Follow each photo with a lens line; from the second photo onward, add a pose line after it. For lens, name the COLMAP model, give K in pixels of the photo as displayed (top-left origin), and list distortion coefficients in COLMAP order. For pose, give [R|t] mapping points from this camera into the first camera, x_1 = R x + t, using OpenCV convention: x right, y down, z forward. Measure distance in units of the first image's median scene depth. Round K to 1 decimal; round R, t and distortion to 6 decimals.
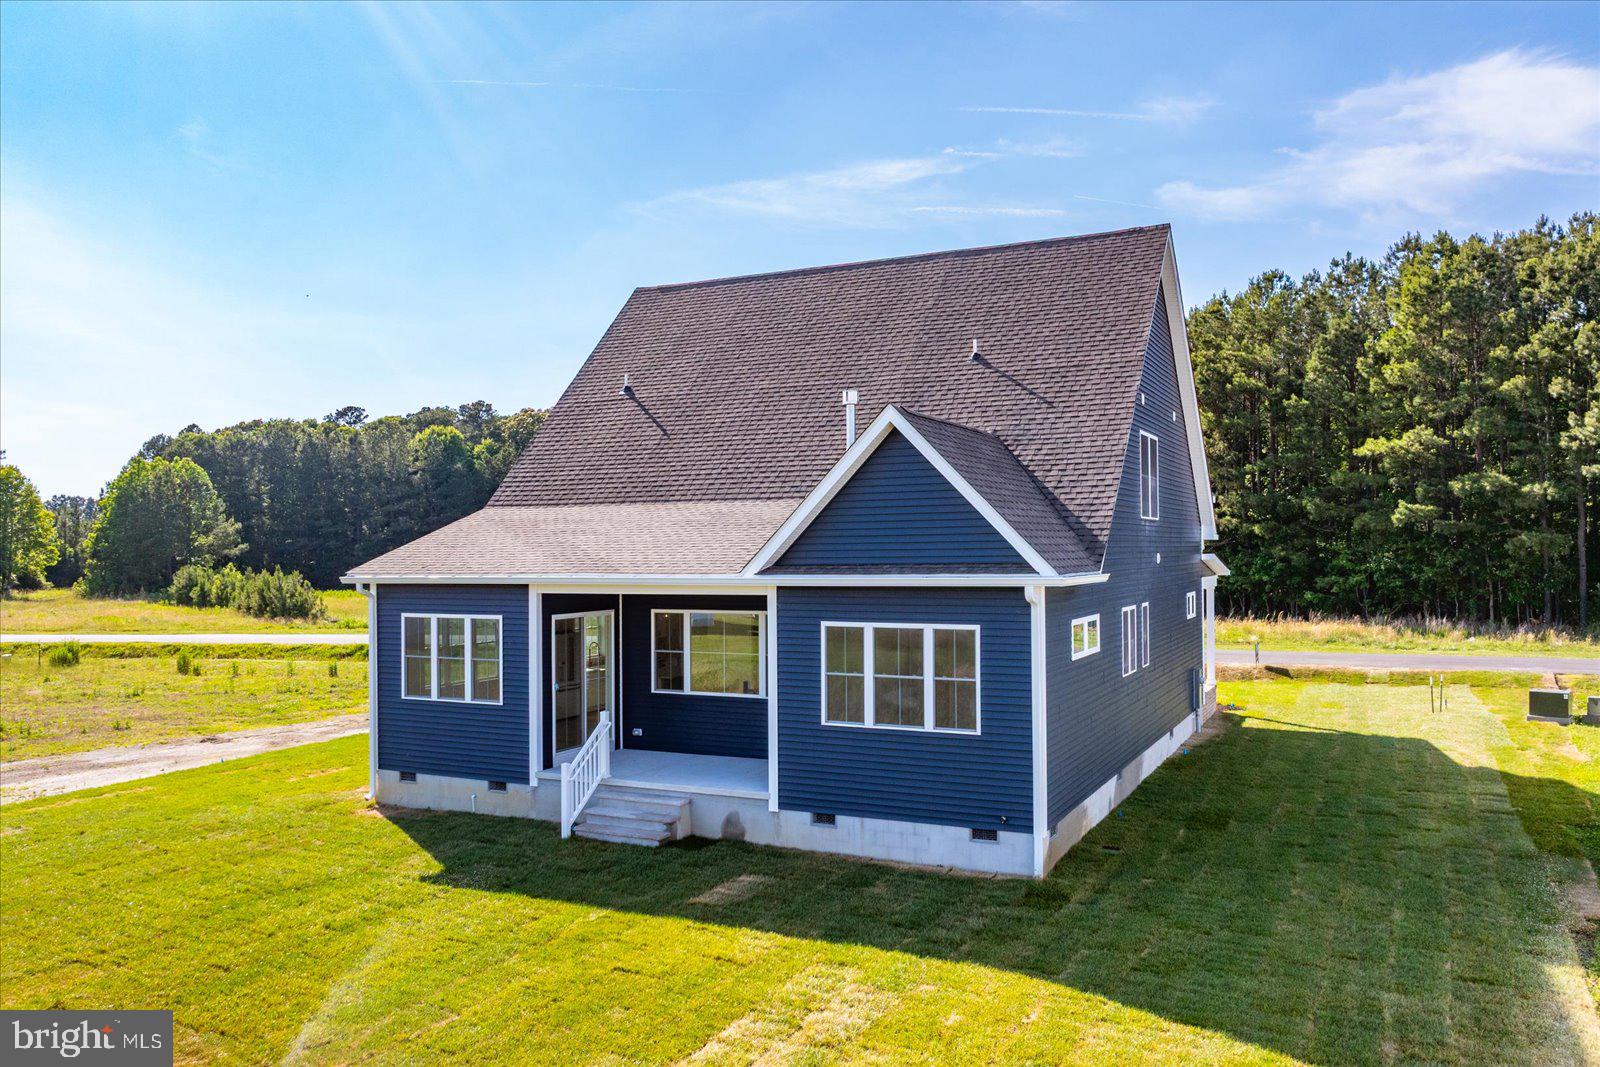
lens RADIAL K [[1183.3, 0, 809.2], [0, 1183.3, 523.2], [0, 0, 1]] dist [-0.003209, -0.025382]
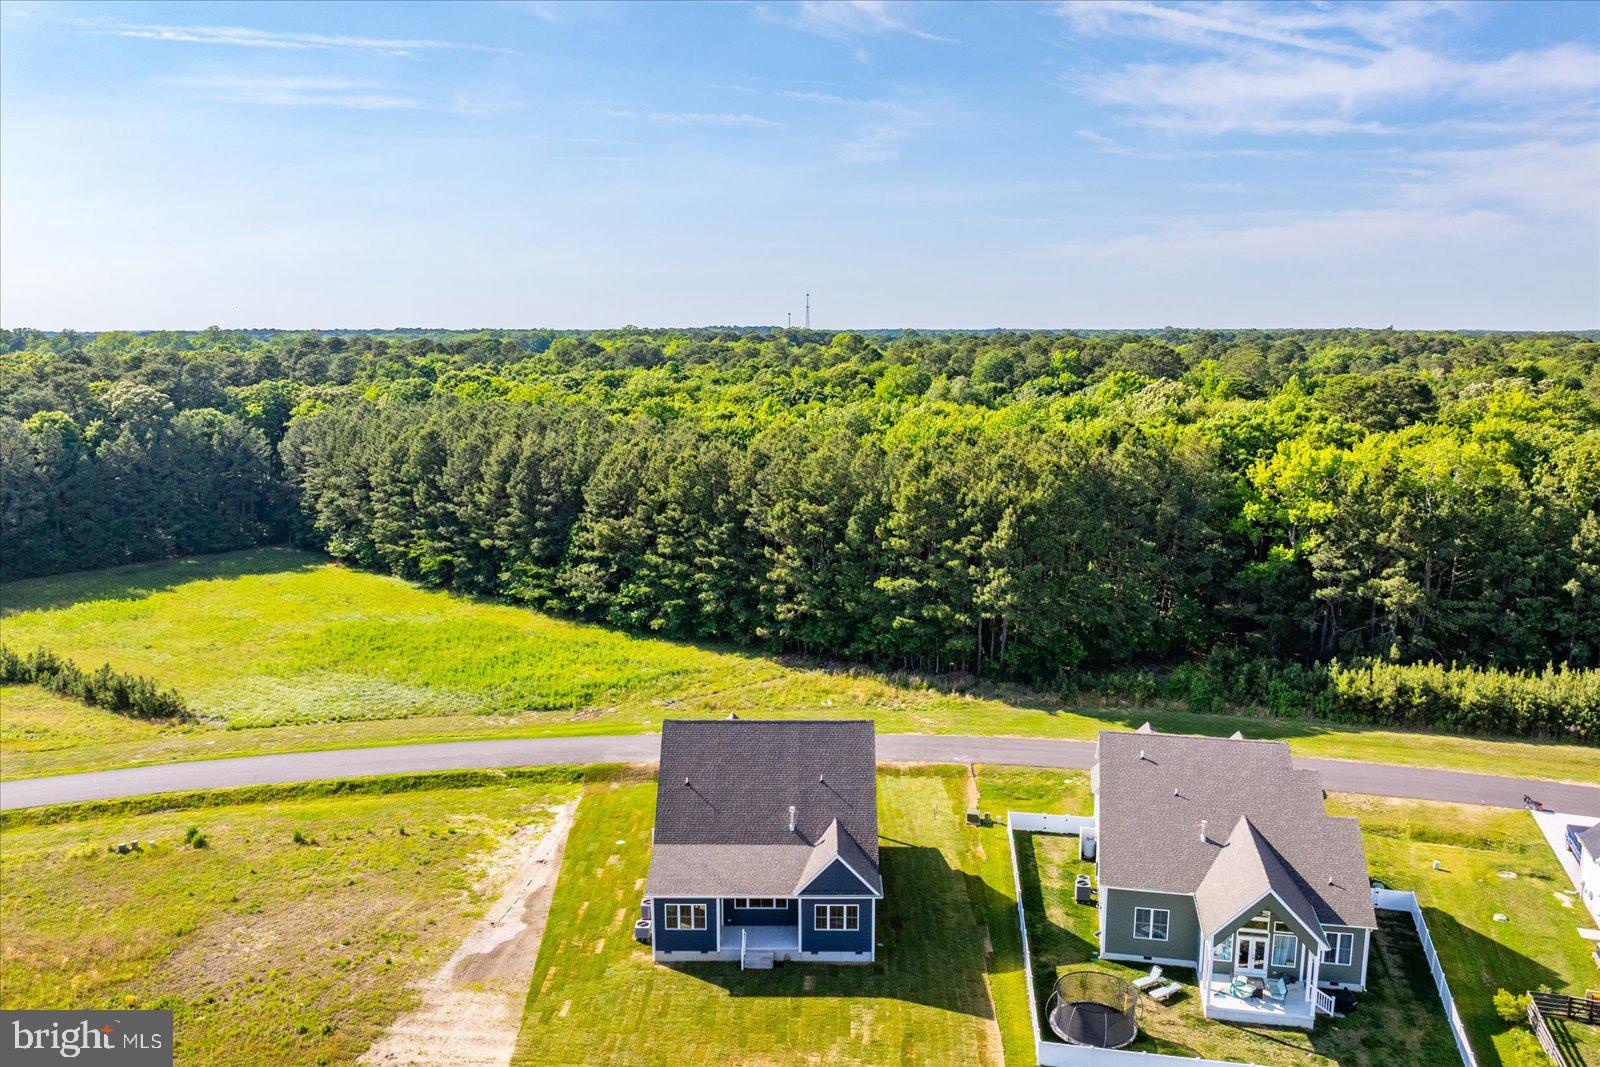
lens RADIAL K [[1183.3, 0, 771.4], [0, 1183.3, 538.7], [0, 0, 1]] dist [-0.003209, -0.025382]
pose [[0.912883, -0.067680, 0.402572, -0.468588], [-0.009810, 0.982239, 0.187380, -0.532044], [-0.408104, -0.175005, 0.896005, -0.632259]]
